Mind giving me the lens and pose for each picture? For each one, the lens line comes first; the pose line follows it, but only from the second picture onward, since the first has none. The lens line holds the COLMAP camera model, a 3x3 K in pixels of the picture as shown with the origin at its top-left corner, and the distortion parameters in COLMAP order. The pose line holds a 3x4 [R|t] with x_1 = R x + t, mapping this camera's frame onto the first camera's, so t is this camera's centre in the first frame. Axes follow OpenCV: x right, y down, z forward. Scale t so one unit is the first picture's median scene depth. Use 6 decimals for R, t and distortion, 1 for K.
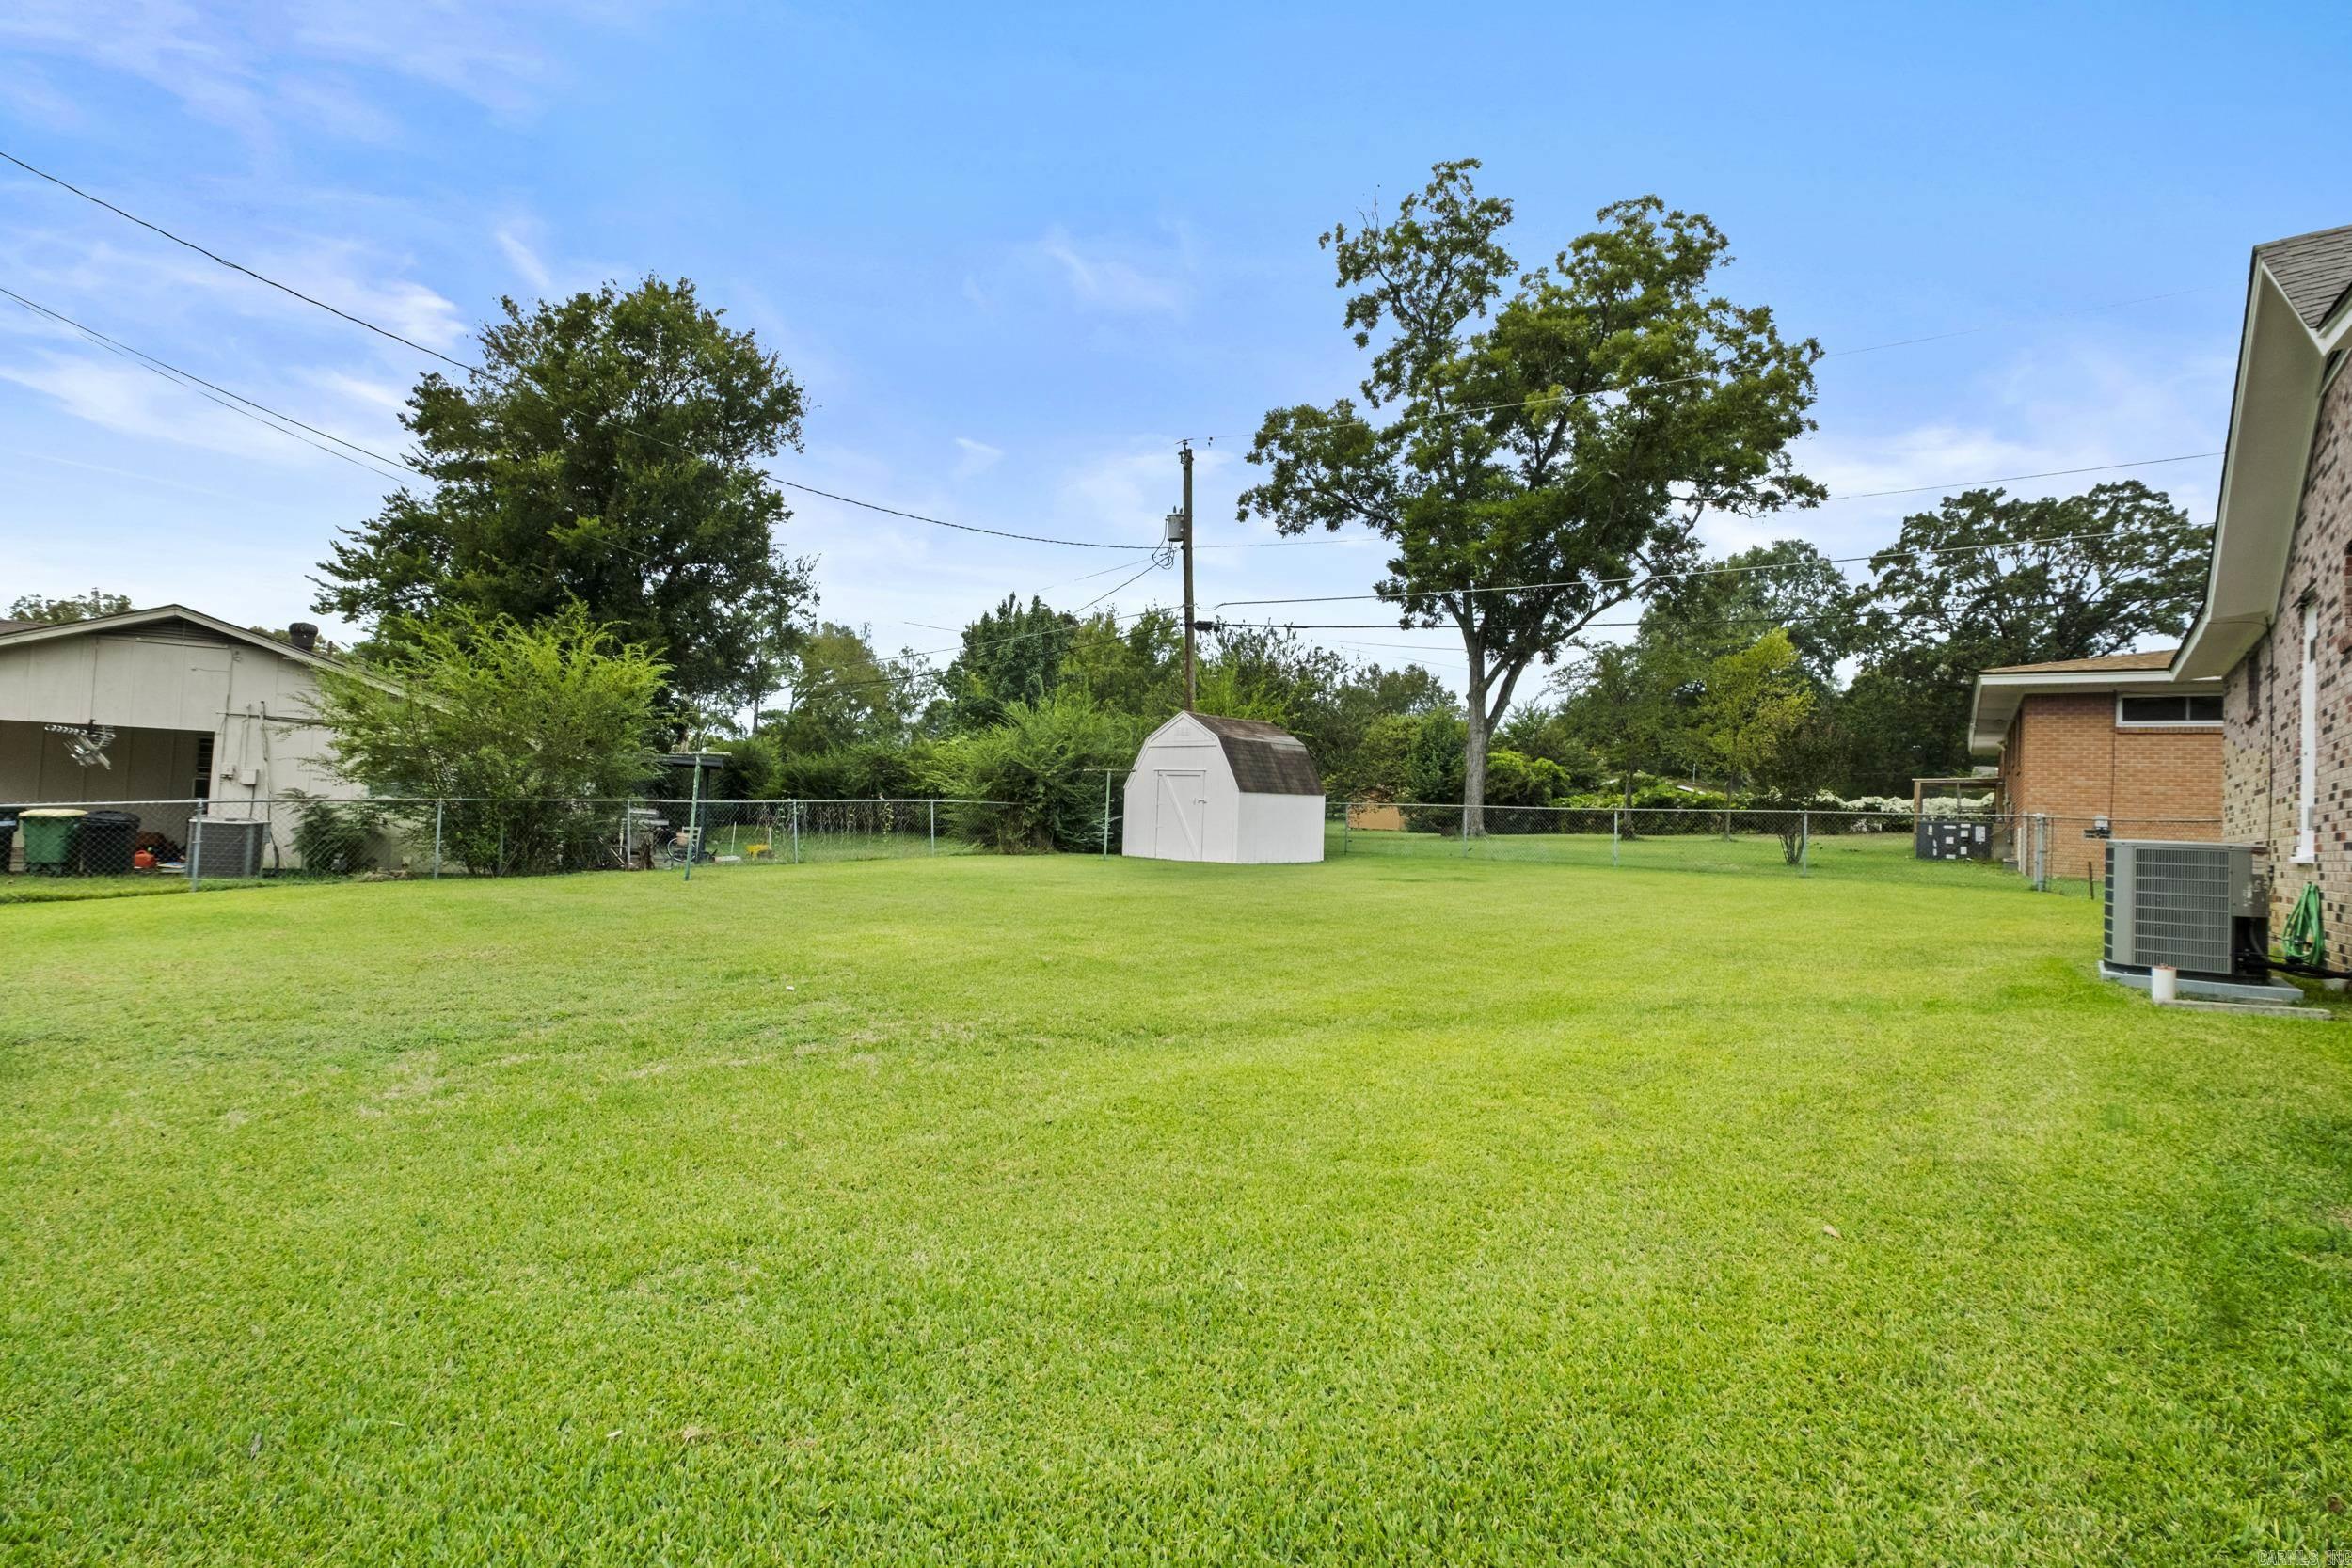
lens RADIAL K [[1048.1, 0, 1168.8], [0, 1048.1, 782.5], [0, 0, 1]] dist [-0.009133, 0.000582]
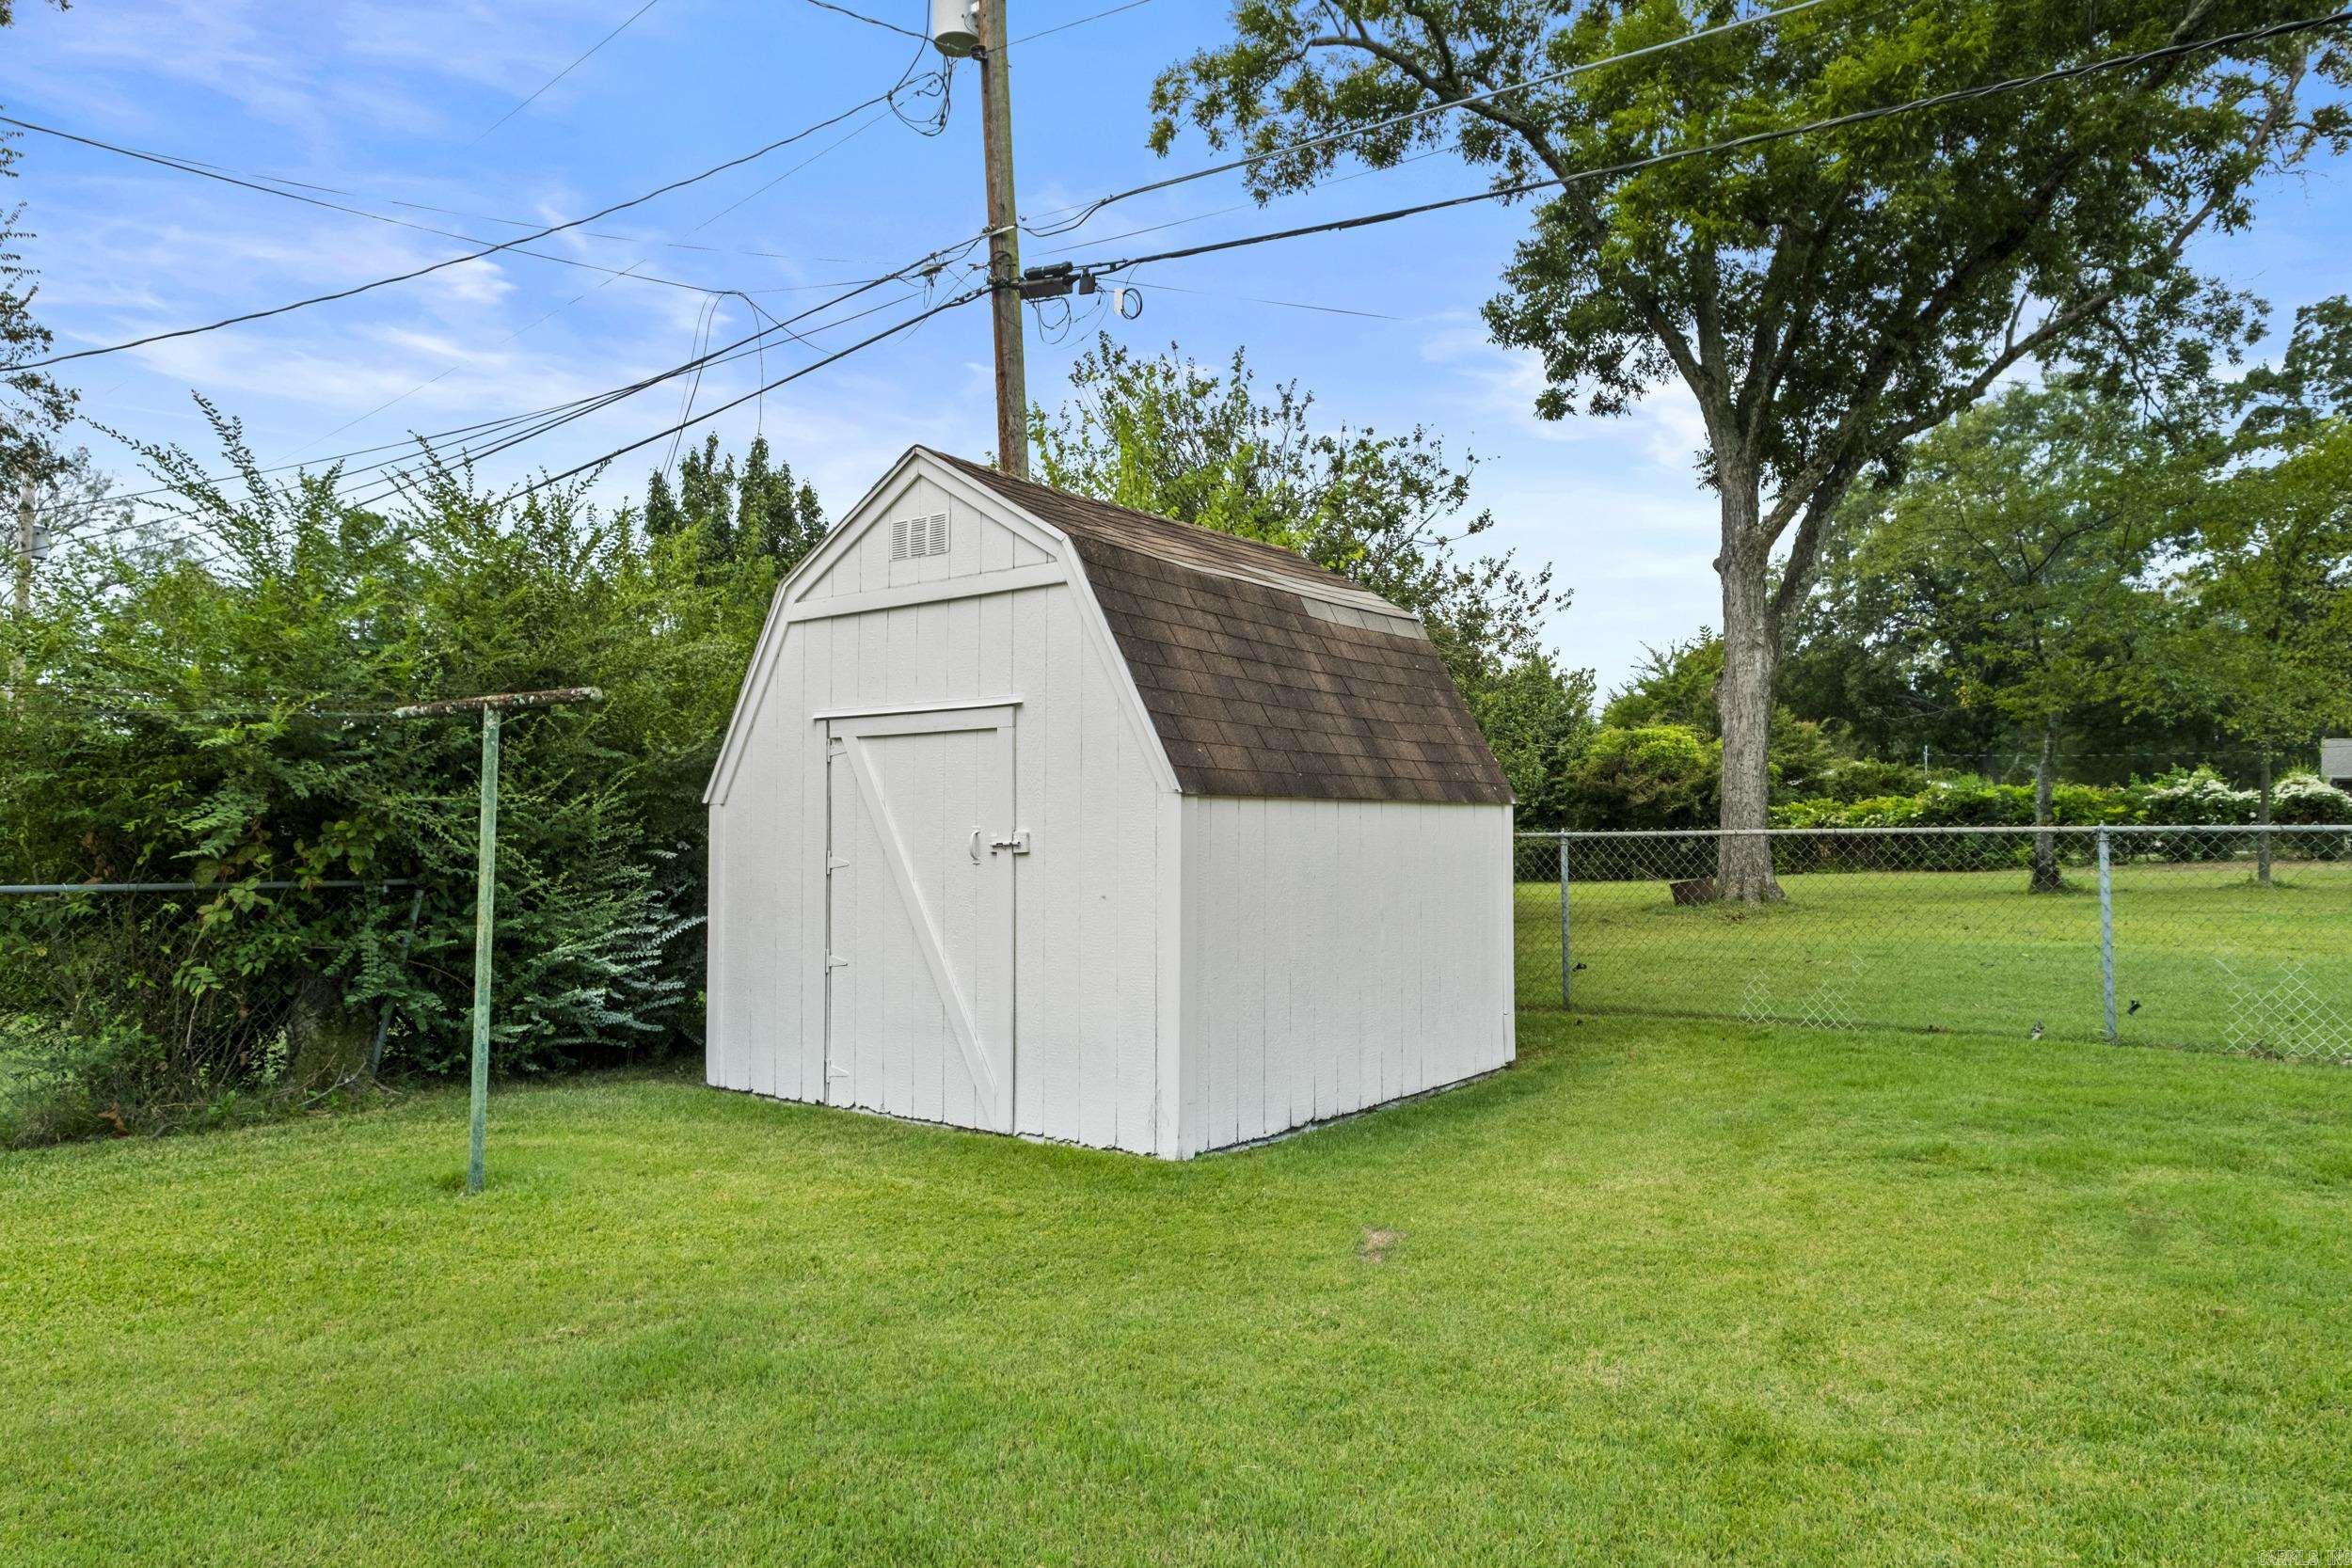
lens RADIAL K [[1450.0, 0, 1176.1], [0, 1450.0, 784.1], [0, 0, 1]] dist [-0.005872, 0.000052]
pose [[0.997084, -0.031879, 0.069341, 0.028506], [0.033054, 0.999328, -0.015855, 0.006944], [-0.068789, 0.018101, 0.997467, 0.440434]]
